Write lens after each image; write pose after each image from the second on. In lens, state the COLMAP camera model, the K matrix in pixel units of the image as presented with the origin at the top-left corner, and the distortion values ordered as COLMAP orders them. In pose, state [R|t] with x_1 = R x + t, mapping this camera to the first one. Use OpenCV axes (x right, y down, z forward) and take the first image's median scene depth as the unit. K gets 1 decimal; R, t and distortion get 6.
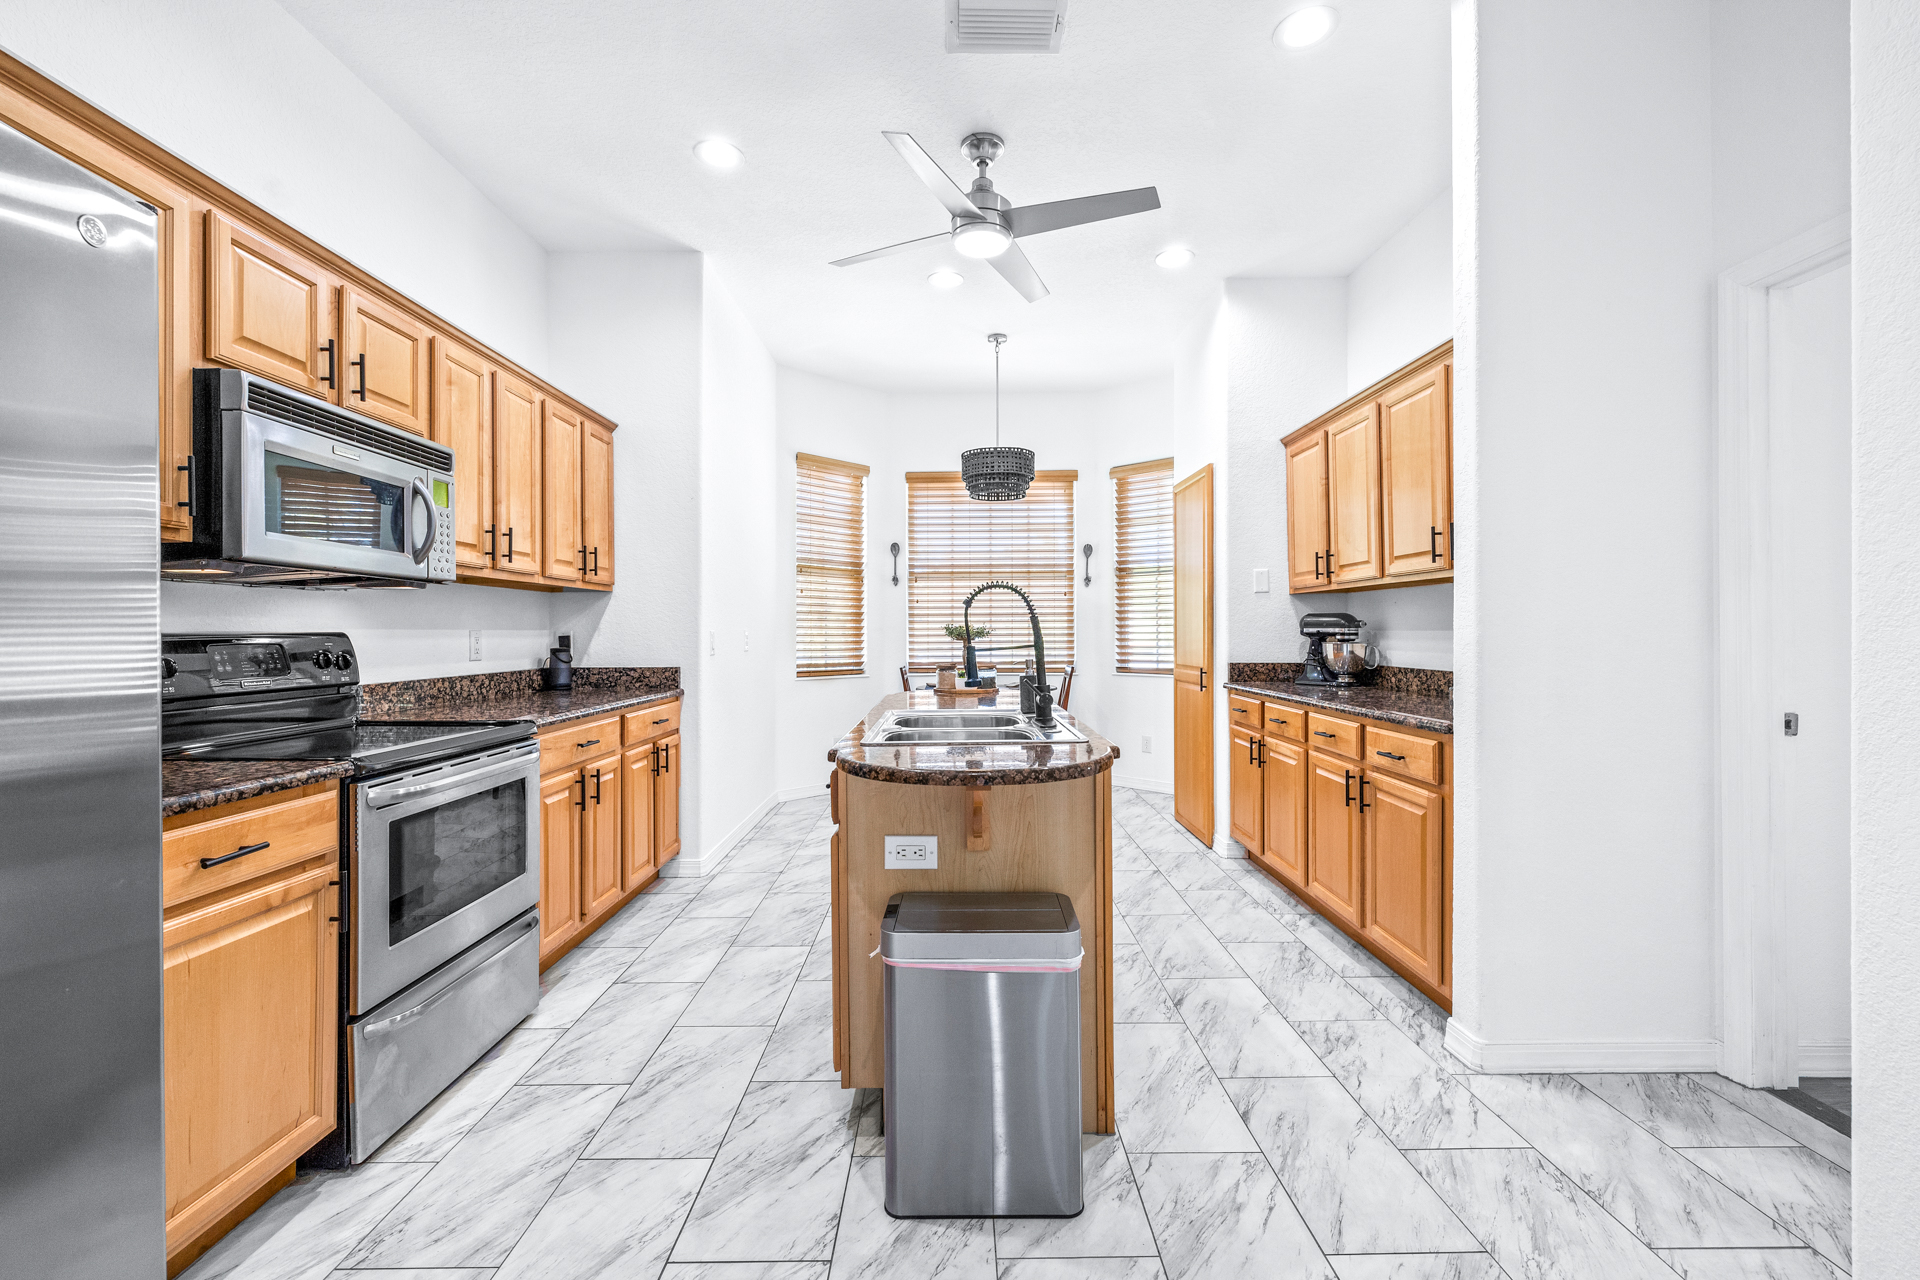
lens RADIAL K [[810.9, 0, 958.3], [0, 810.9, 630.7], [0, 0, 1]] dist [0.000976, -0.000154]
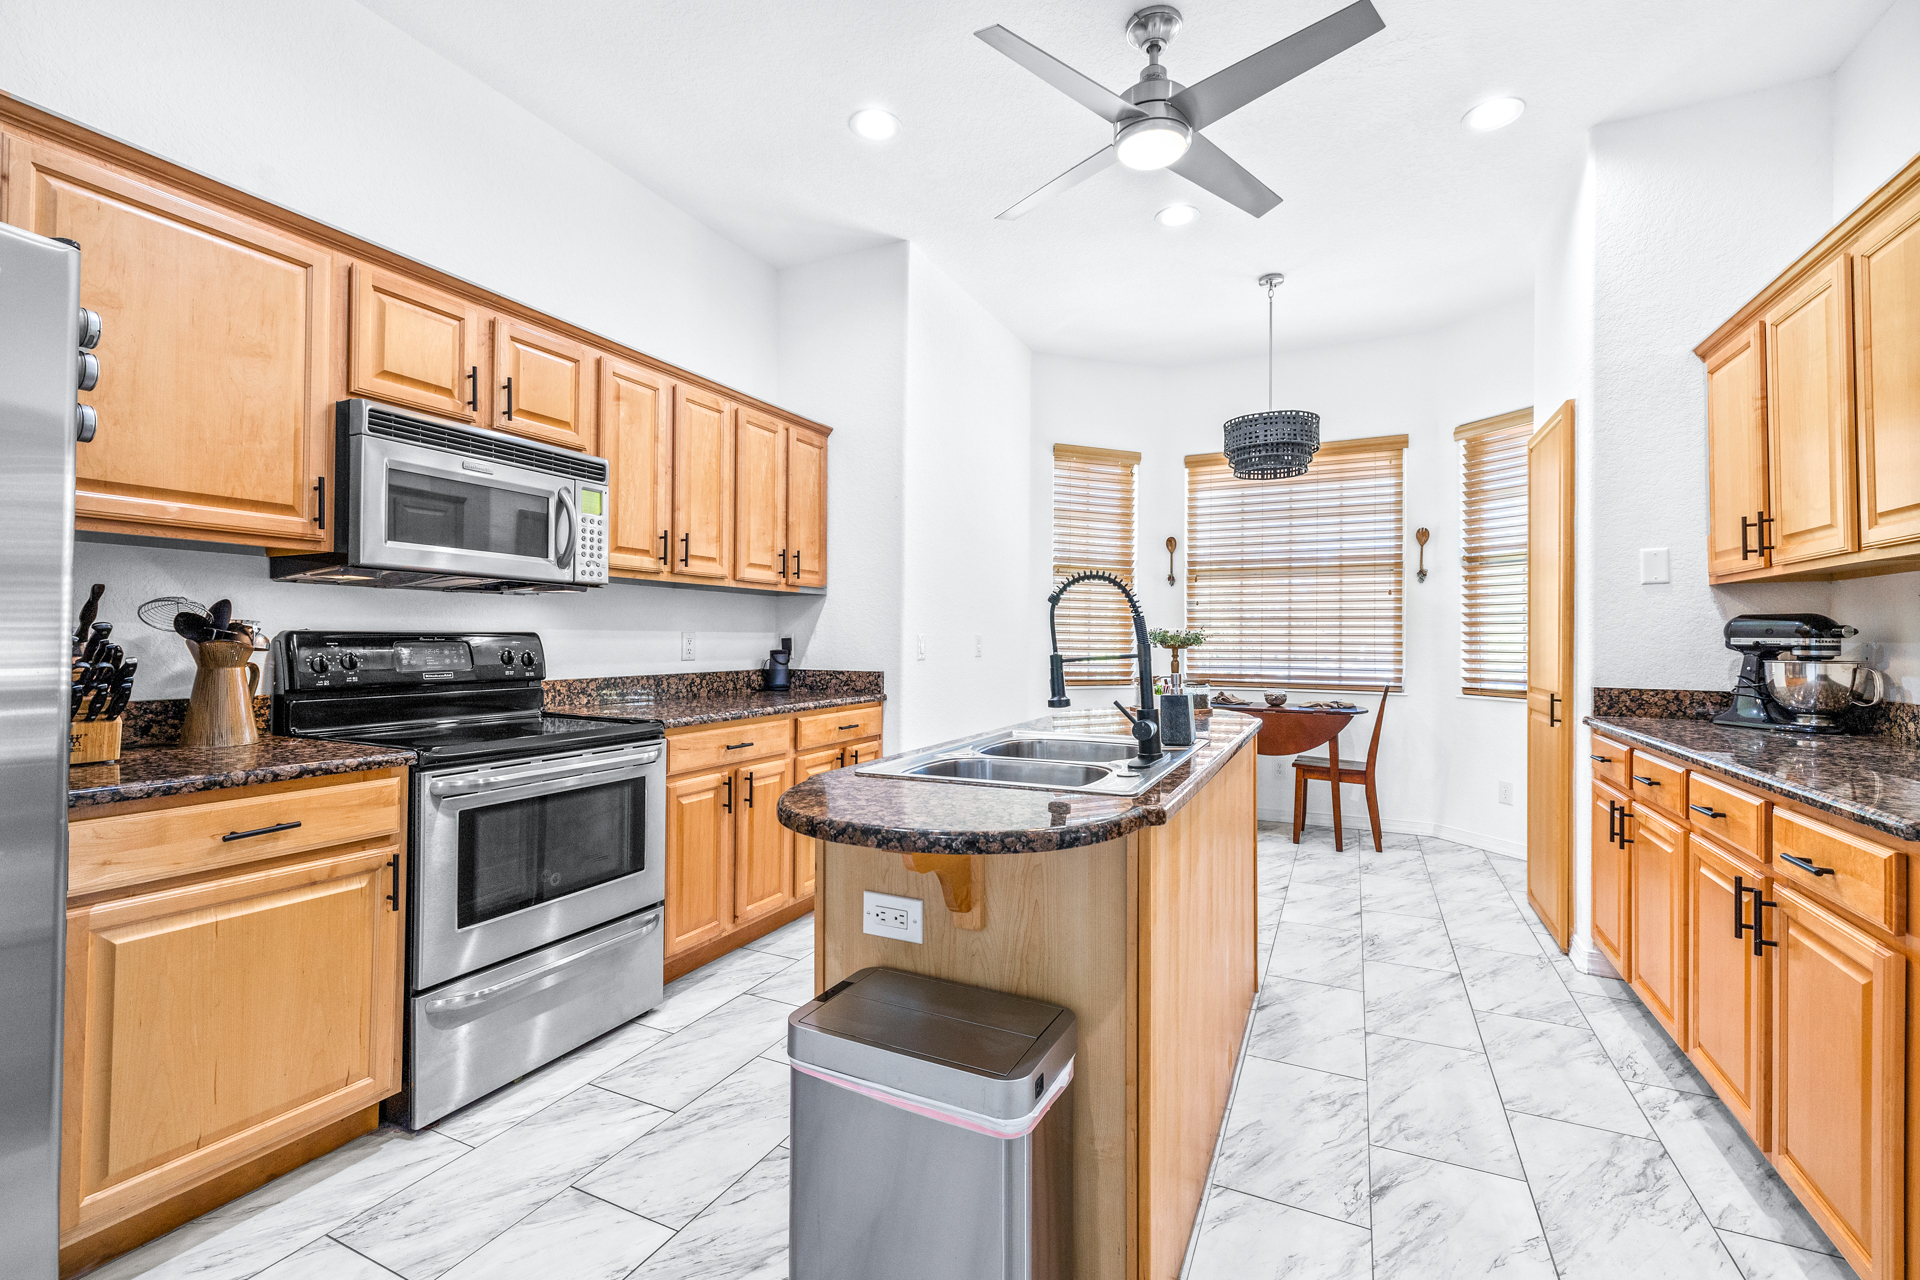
lens RADIAL K [[825.0, 0, 954.4], [0, 825.0, 632.2], [0, 0, 1]] dist [0.001548, -0.000265]
pose [[0.898952, 0.006622, -0.437996, 0.223268], [-0.009235, 0.999950, -0.003837, 0.000948], [0.437949, 0.007494, 0.898969, 0.201847]]
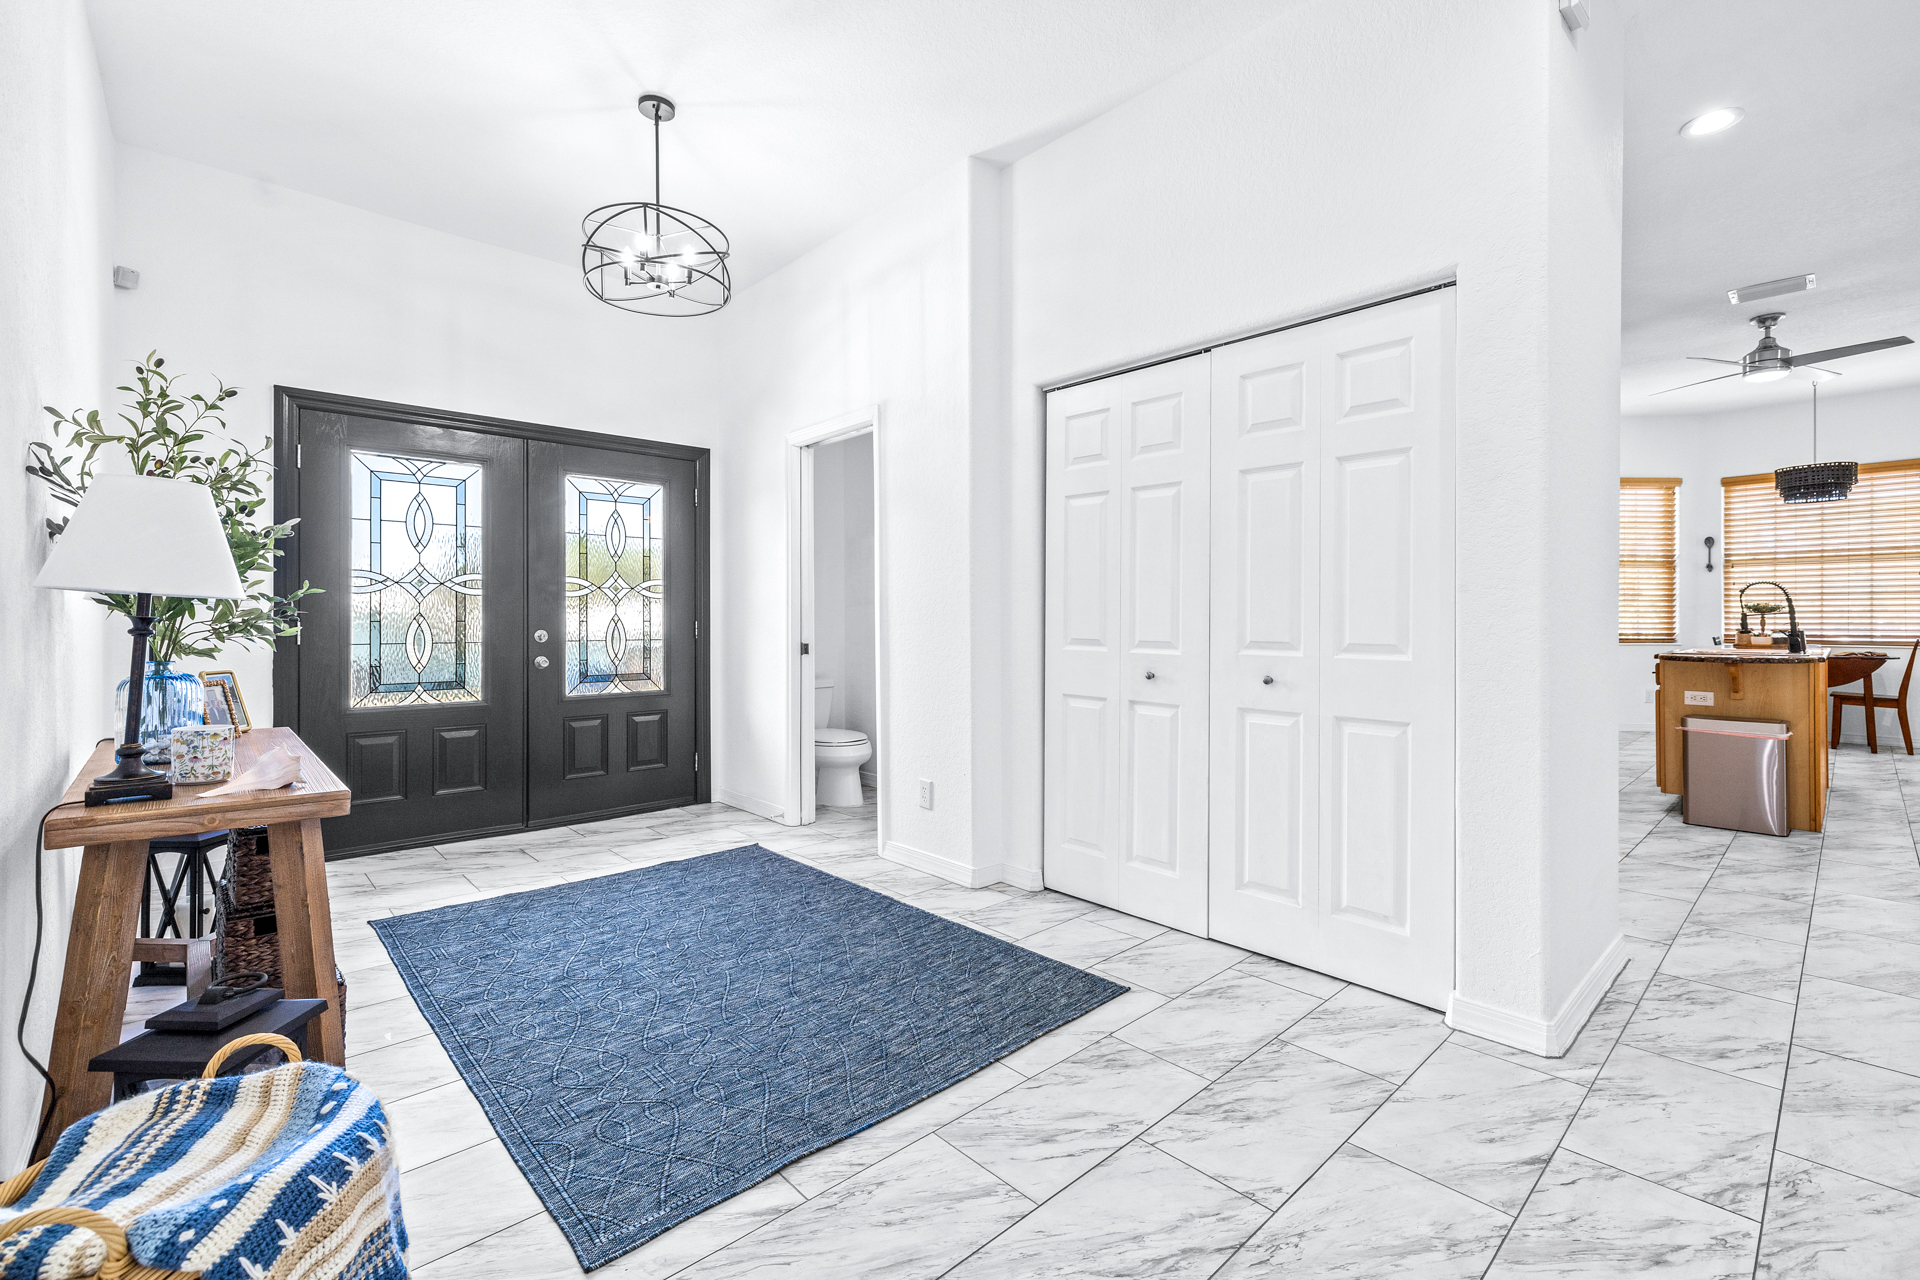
lens RADIAL K [[828.5, 0, 966.7], [0, 828.5, 617.2], [0, 0, 1]] dist [0.000755, -0.000151]
pose [[0.678217, 0.003657, -0.734853, 0.178647], [0.000616, 0.999984, 0.005546, 0.012326], [0.734862, -0.004214, 0.678204, -1.470480]]
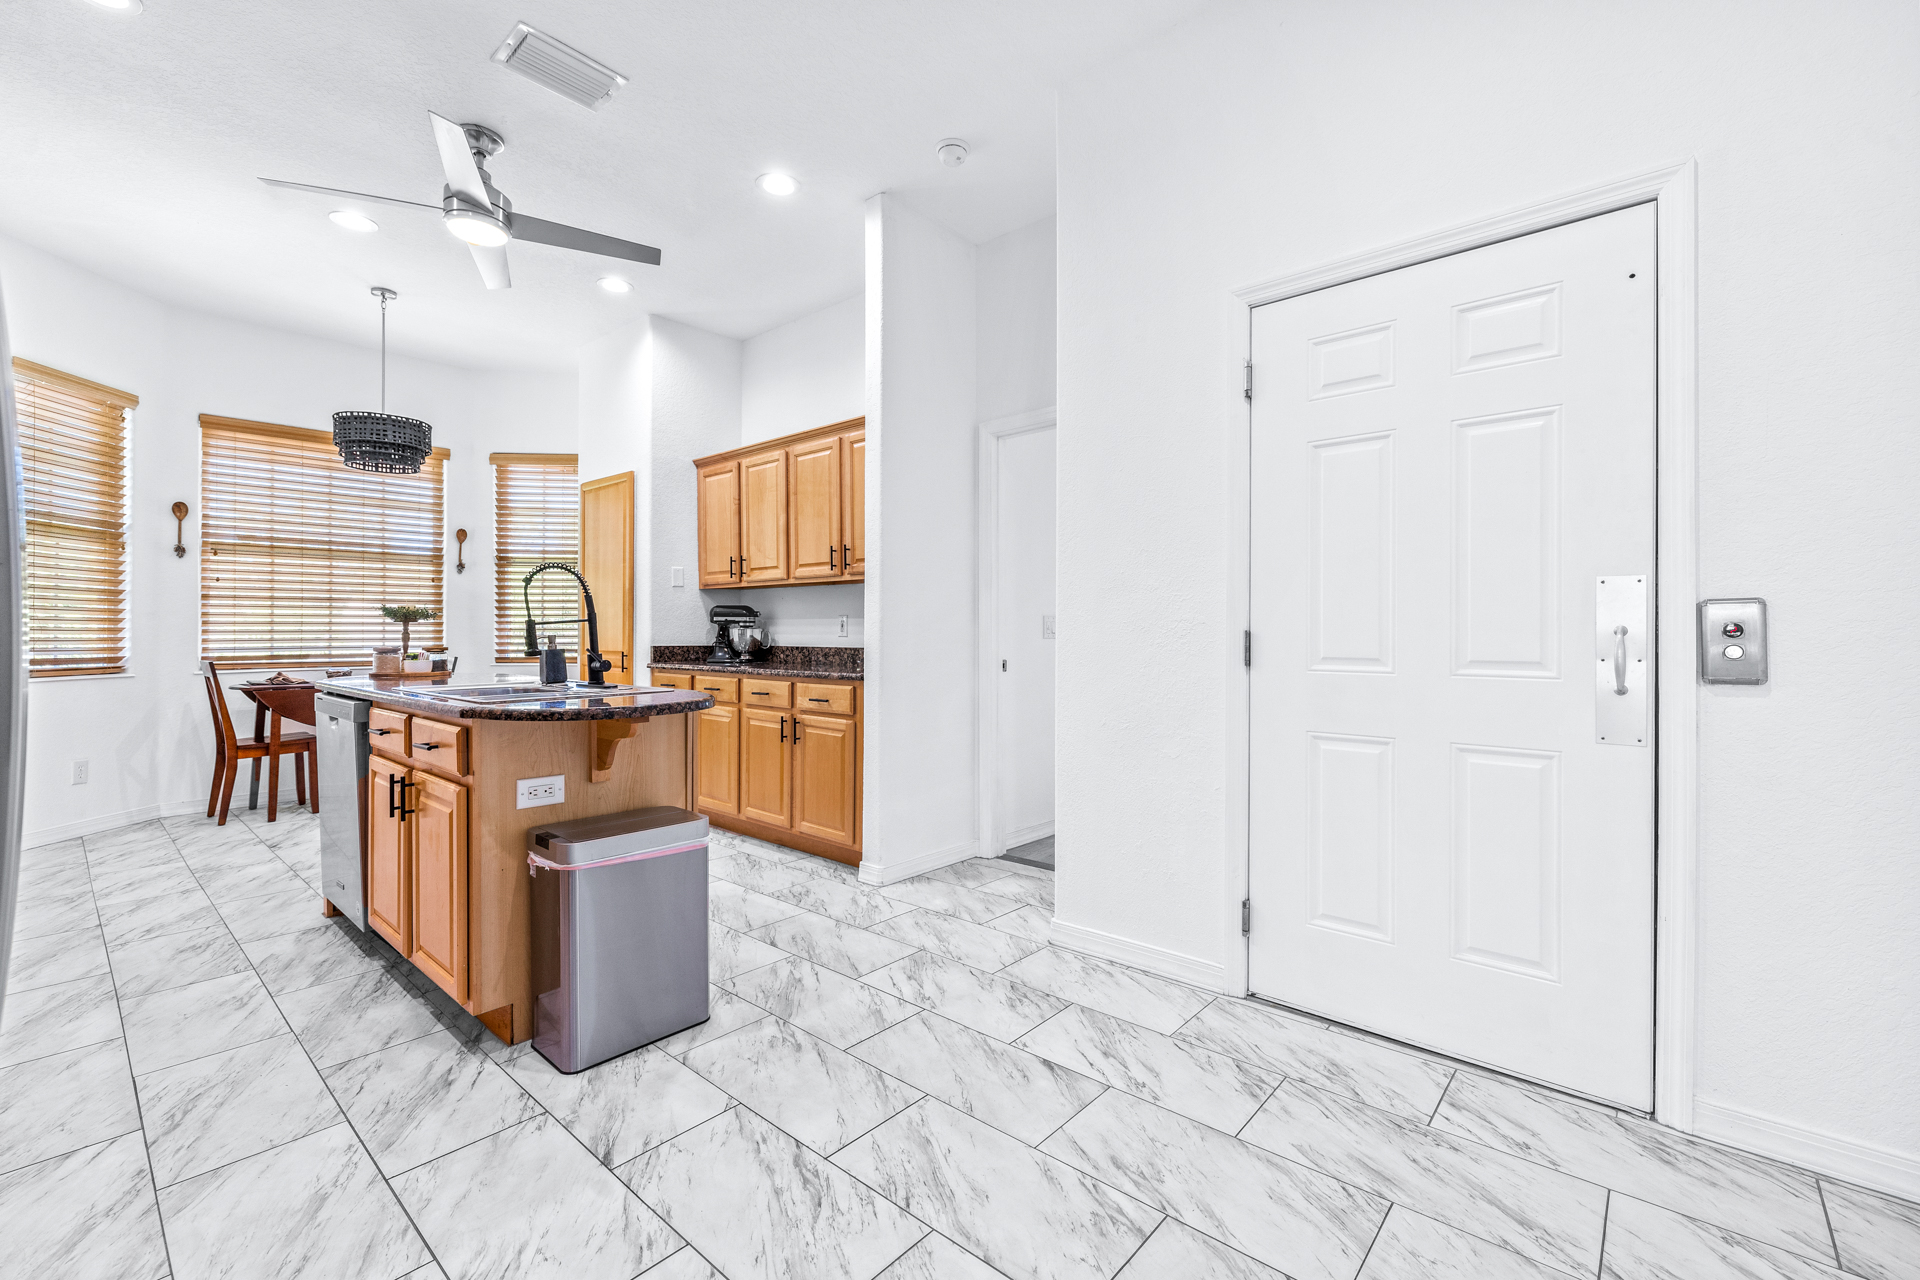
lens RADIAL K [[810.9, 0, 958.3], [0, 810.9, 630.7], [0, 0, 1]] dist [0.000976, -0.000154]
pose [[0.666511, 0.006226, 0.745469, -0.344376], [-0.004937, 0.999980, -0.003938, 0.028983], [-0.745479, -0.001055, 0.666528, -0.143393]]
